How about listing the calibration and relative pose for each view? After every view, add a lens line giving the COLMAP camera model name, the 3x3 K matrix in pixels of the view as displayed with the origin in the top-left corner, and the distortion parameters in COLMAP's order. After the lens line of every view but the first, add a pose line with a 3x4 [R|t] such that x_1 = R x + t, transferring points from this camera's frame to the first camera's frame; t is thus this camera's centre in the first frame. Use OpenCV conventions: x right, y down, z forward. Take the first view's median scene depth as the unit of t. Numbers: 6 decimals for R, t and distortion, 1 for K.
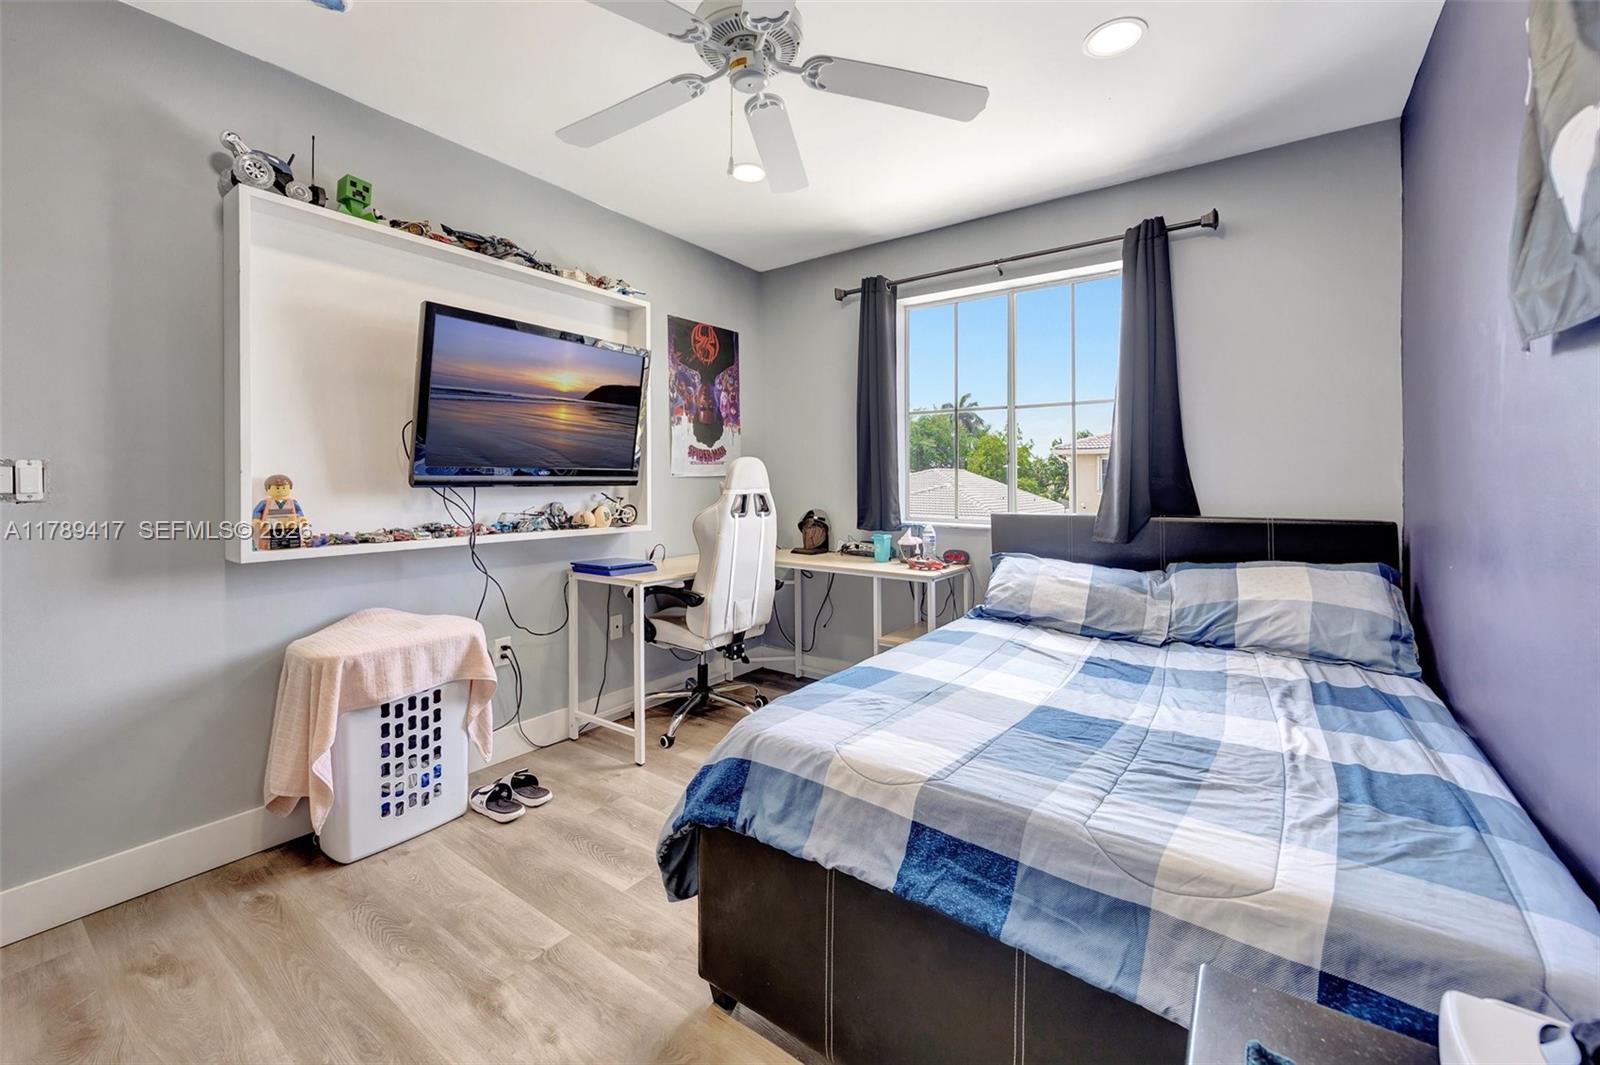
lens RADIAL K [[648.9, 0, 795.9], [0, 648.9, 484.9], [0, 0, 1]] dist [0.000242, 0.000008]
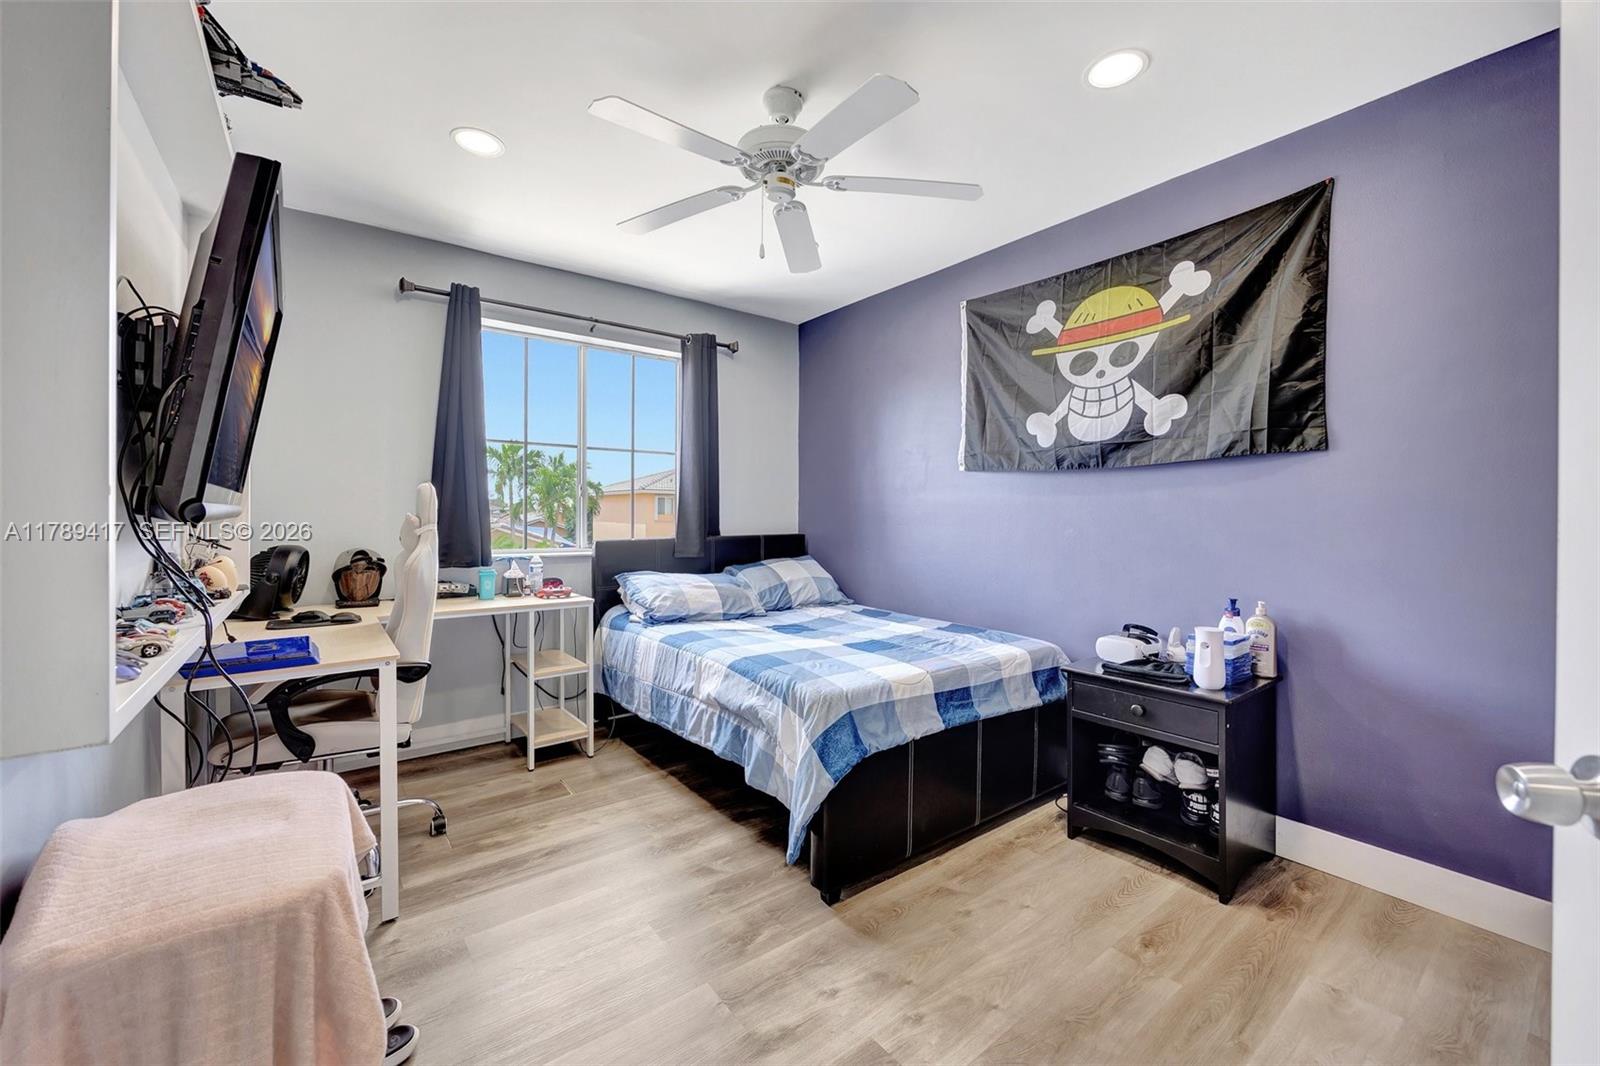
lens RADIAL K [[628.2, 0, 820.3], [0, 628.2, 525.3], [0, 0, 1]] dist [-0.028484, 0.000202]
pose [[0.269751, -0.014853, 0.962815, -0.802975], [0.005167, 0.999889, 0.013978, 0.003882], [-0.962916, 0.001205, 0.269798, 0.407302]]
